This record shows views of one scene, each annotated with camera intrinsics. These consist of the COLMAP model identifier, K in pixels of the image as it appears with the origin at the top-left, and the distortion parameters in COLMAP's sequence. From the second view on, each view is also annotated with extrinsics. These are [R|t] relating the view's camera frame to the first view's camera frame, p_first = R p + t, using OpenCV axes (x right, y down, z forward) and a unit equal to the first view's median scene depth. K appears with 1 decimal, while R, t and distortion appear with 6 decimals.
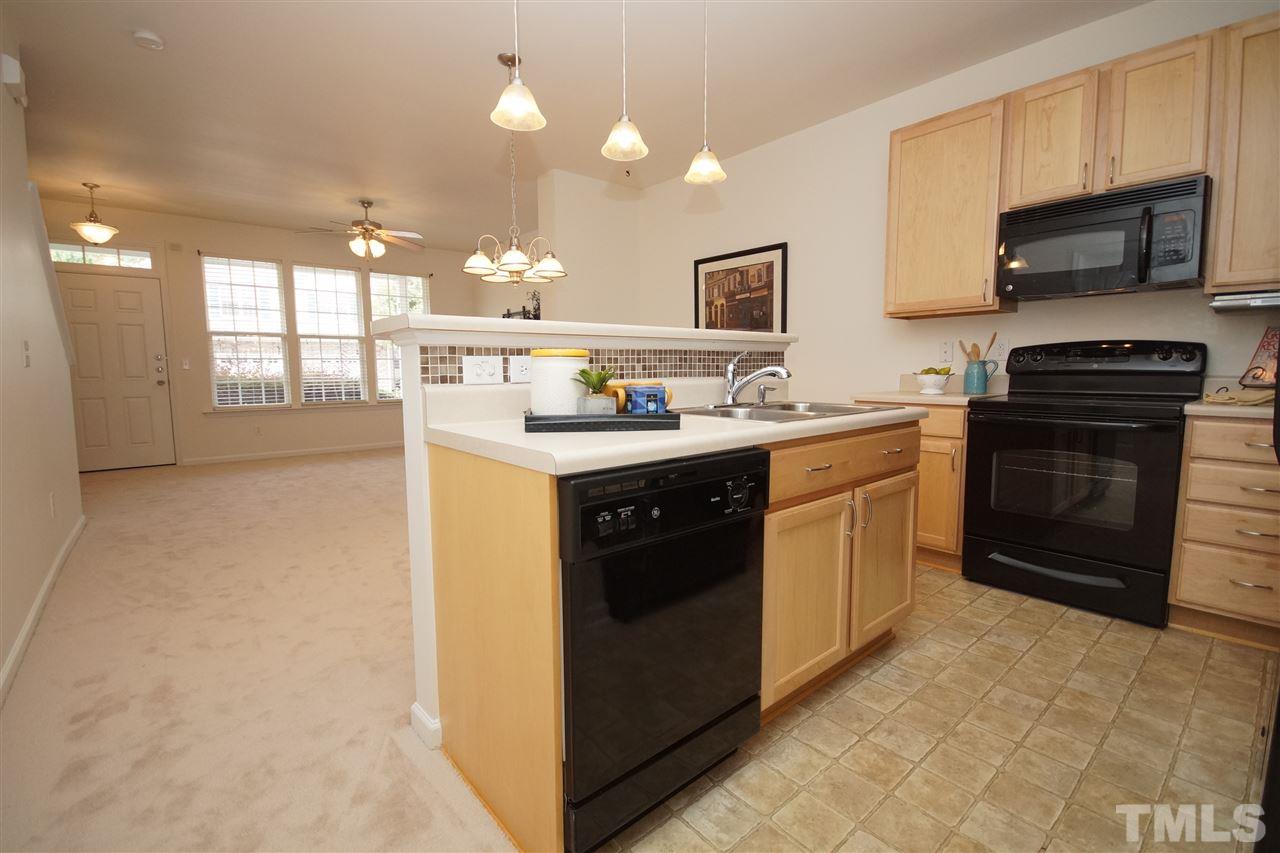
lens RADIAL K [[566.7, 0, 632.6], [0, 566.7, 426.9], [0, 0, 1]] dist [0.012699, -0.013958]
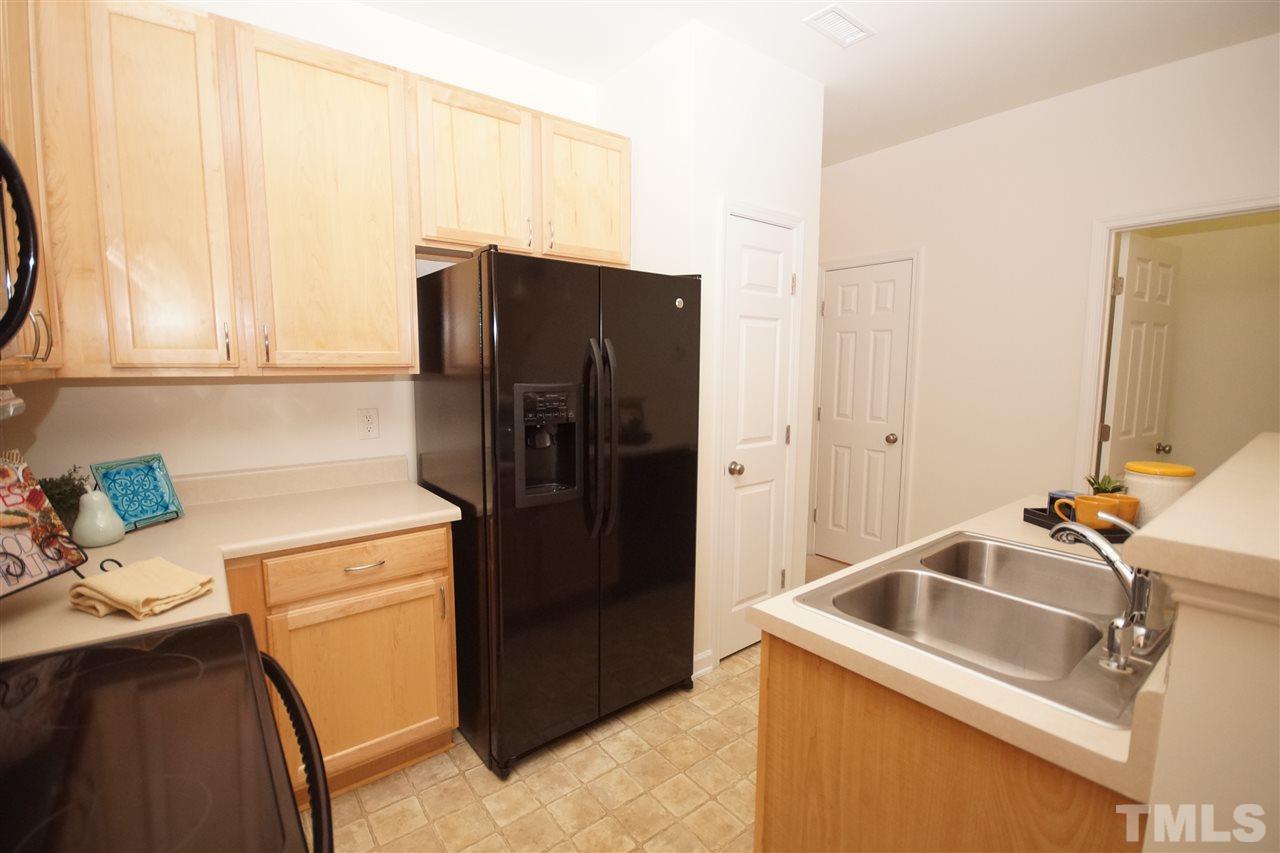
lens RADIAL K [[566.7, 0, 632.6], [0, 566.7, 426.9], [0, 0, 1]] dist [0.012699, -0.013958]
pose [[-0.999055, -0.006093, 0.043042, 0.467760], [0.003233, 0.976975, 0.213328, -0.245441], [-0.043350, 0.213265, -0.976032, 1.152203]]
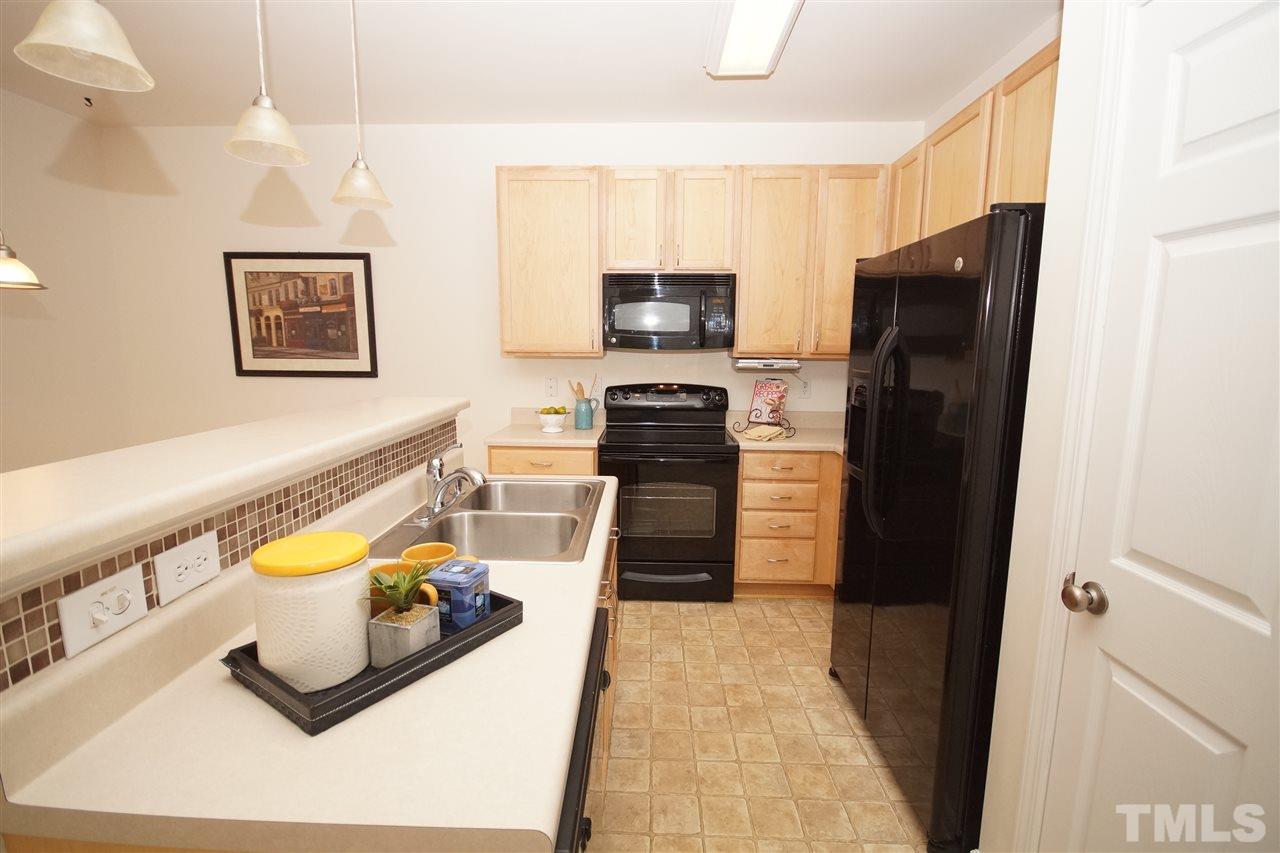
lens RADIAL K [[566.7, 0, 632.6], [0, 566.7, 426.9], [0, 0, 1]] dist [0.012699, -0.013958]
pose [[0.669191, -0.095026, 0.736989, -0.177467], [0.064724, 0.995474, 0.069584, -0.150703], [-0.740266, 0.001136, 0.672313, 0.202800]]
